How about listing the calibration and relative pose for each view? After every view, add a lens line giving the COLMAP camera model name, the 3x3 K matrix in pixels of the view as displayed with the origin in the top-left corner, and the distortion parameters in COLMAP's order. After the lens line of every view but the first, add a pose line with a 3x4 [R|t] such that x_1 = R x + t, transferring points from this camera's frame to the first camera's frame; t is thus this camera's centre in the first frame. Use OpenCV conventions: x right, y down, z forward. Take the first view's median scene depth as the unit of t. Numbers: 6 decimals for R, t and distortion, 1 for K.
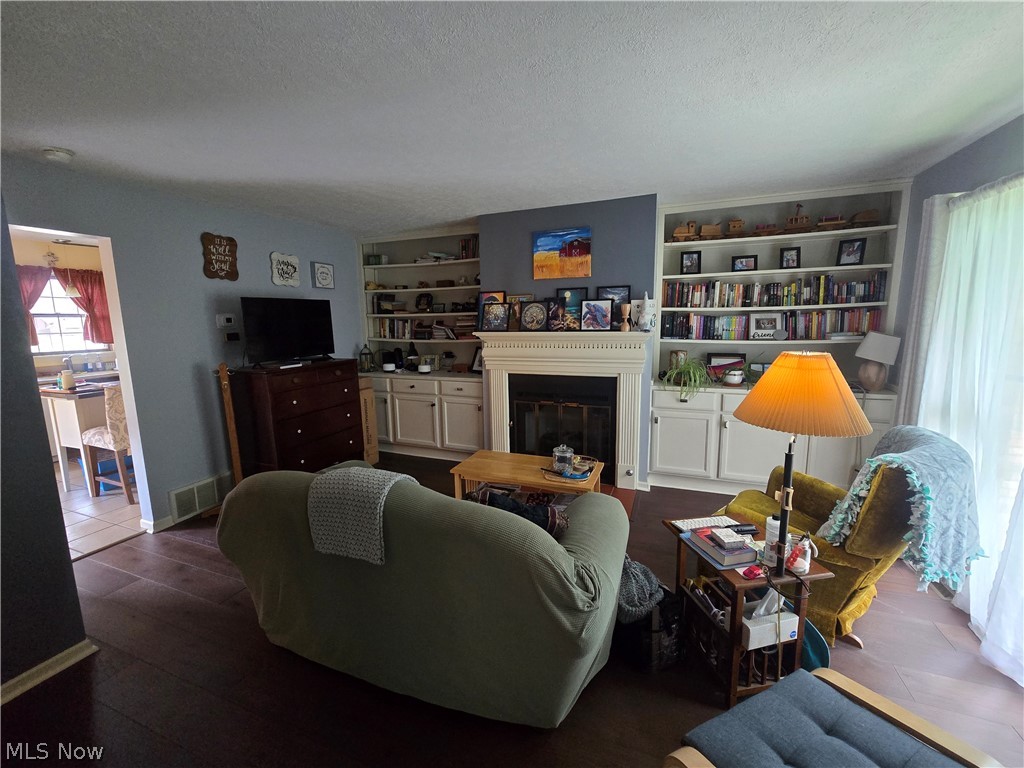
lens RADIAL K [[415.9, 0, 513.5], [0, 415.9, 380.7], [0, 0, 1]] dist [-0.002482, 0.000096]
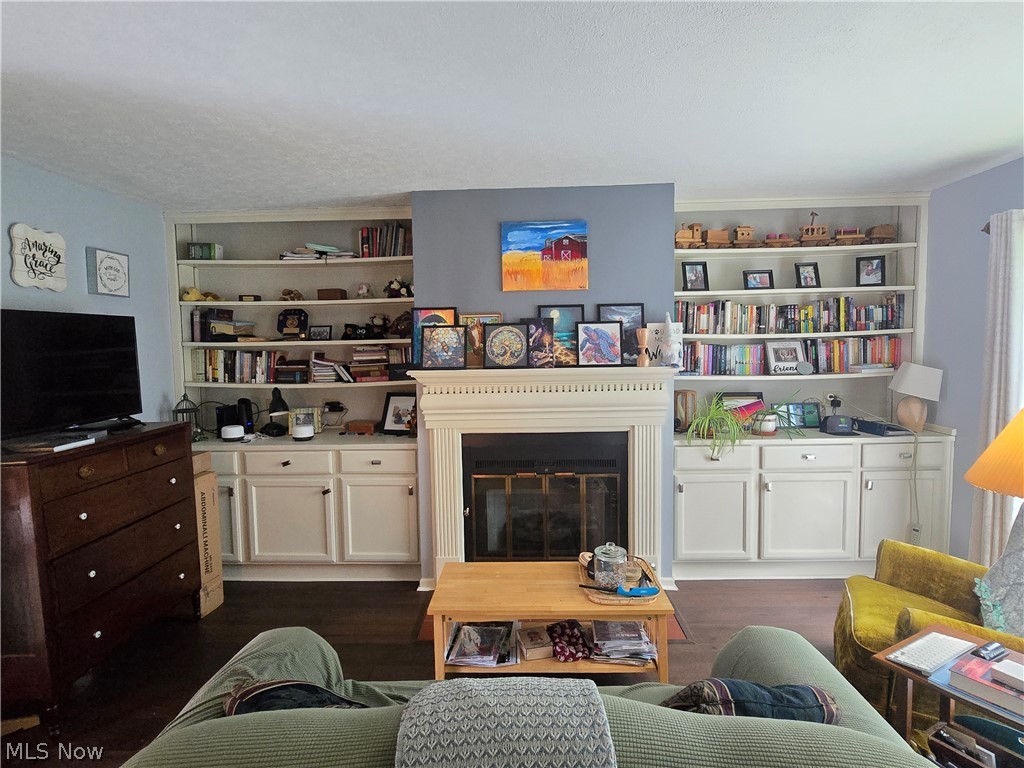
lens RADIAL K [[546.7, 0, 512.0], [0, 546.7, 384.0], [0, 0, 1]] dist [-0.003234, -0.000113]
pose [[0.942095, -0.024454, 0.334453, -0.238817], [0.051857, 0.995964, -0.073251, -0.029916], [-0.331312, 0.086354, 0.939561, 0.183498]]
